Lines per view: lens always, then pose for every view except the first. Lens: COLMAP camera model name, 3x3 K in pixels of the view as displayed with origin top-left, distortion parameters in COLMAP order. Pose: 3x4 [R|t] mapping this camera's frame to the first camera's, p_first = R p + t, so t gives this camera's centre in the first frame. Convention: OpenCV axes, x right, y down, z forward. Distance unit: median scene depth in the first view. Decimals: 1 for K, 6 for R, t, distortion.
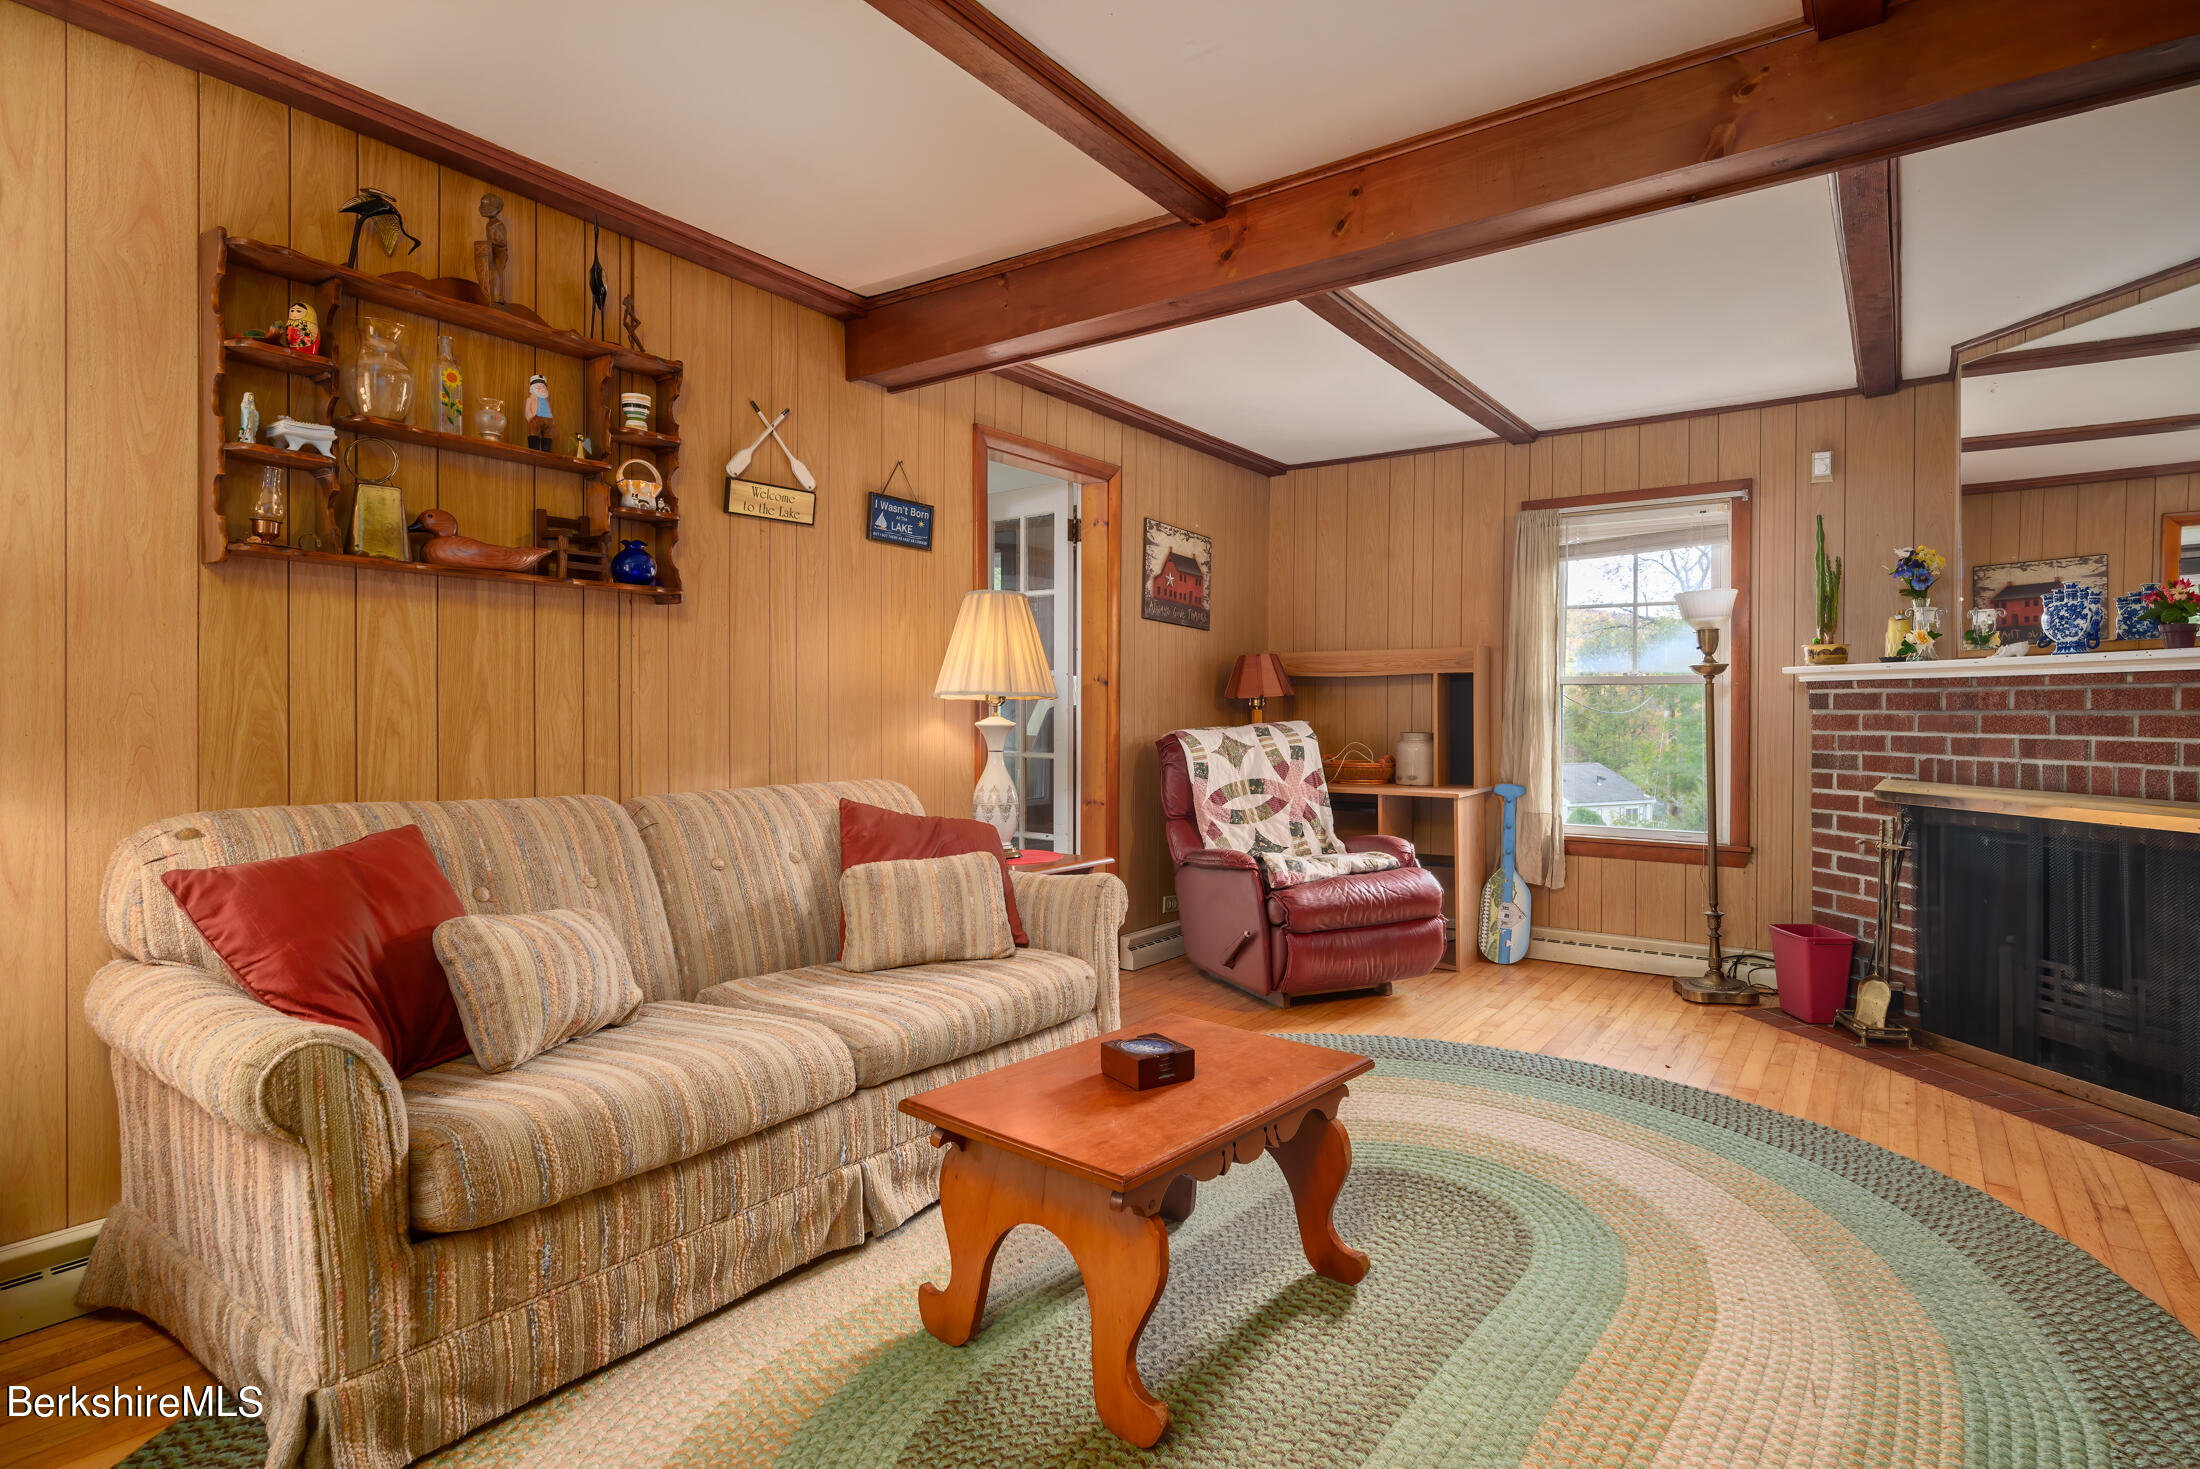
lens RADIAL K [[1116.9, 0, 1141.9], [0, 1116.9, 708.5], [0, 0, 1]] dist [-0.000380, 0.001425]
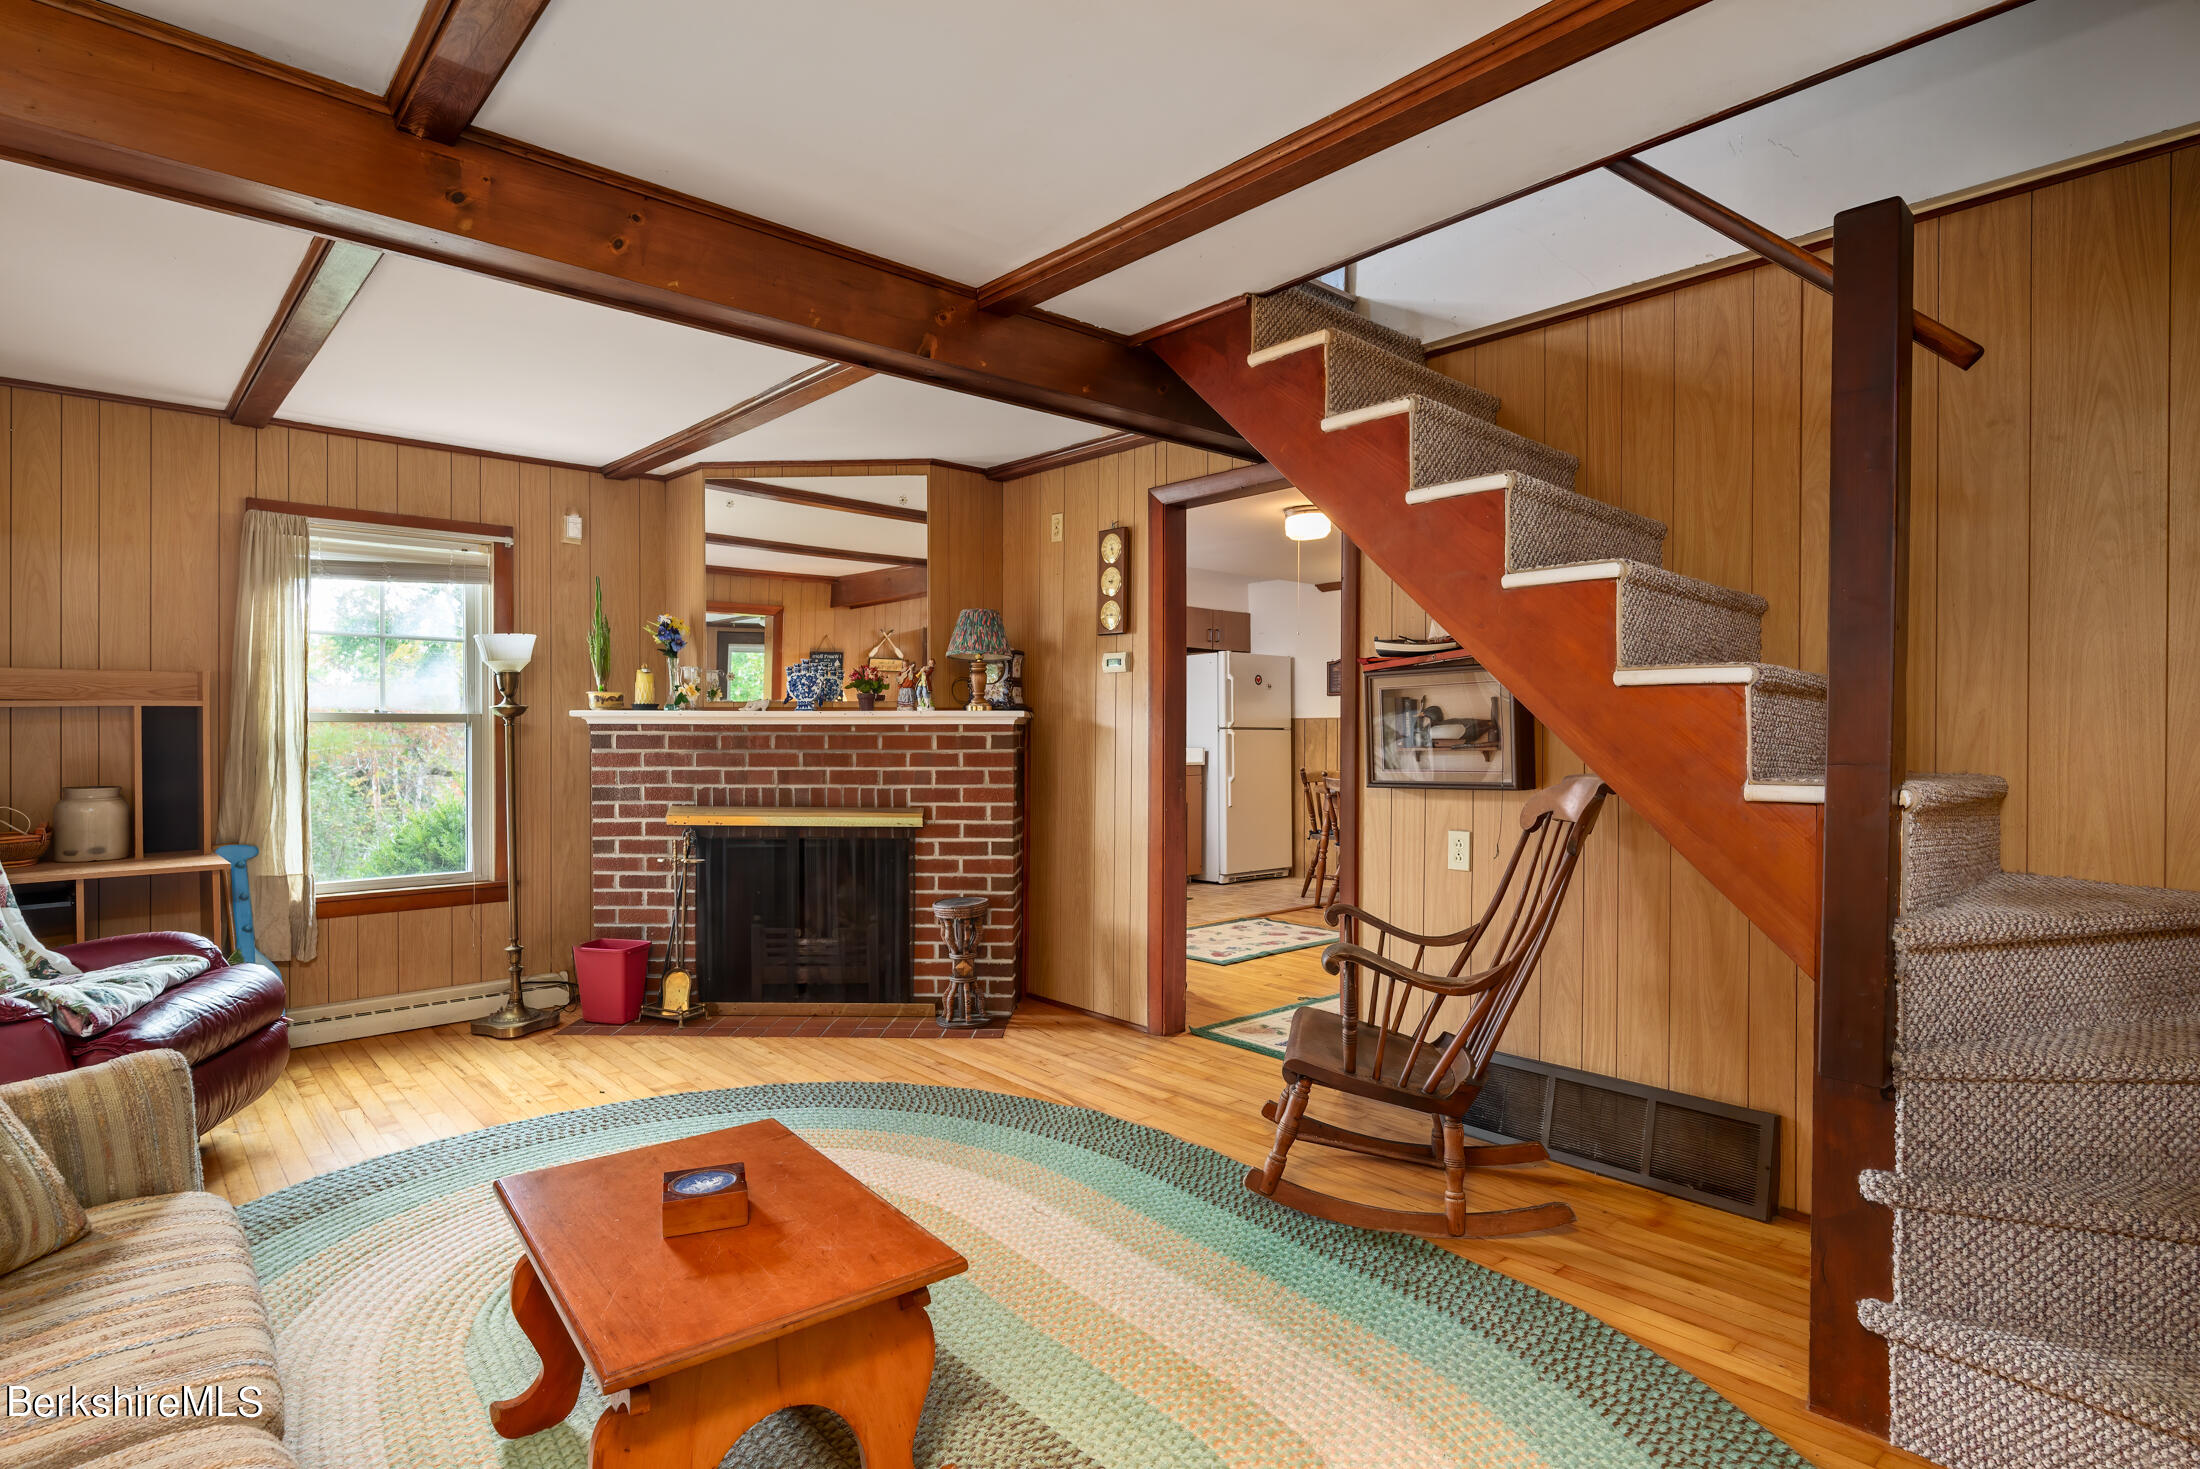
lens RADIAL K [[1116.9, 0, 1104.8], [0, 1116.9, 739.5], [0, 0, 1]] dist [-0.000380, 0.001425]
pose [[0.223272, -0.015147, 0.974638, -0.424000], [-0.003362, 0.999861, 0.016309, -0.031710], [-0.974750, -0.006918, 0.223190, 0.277766]]
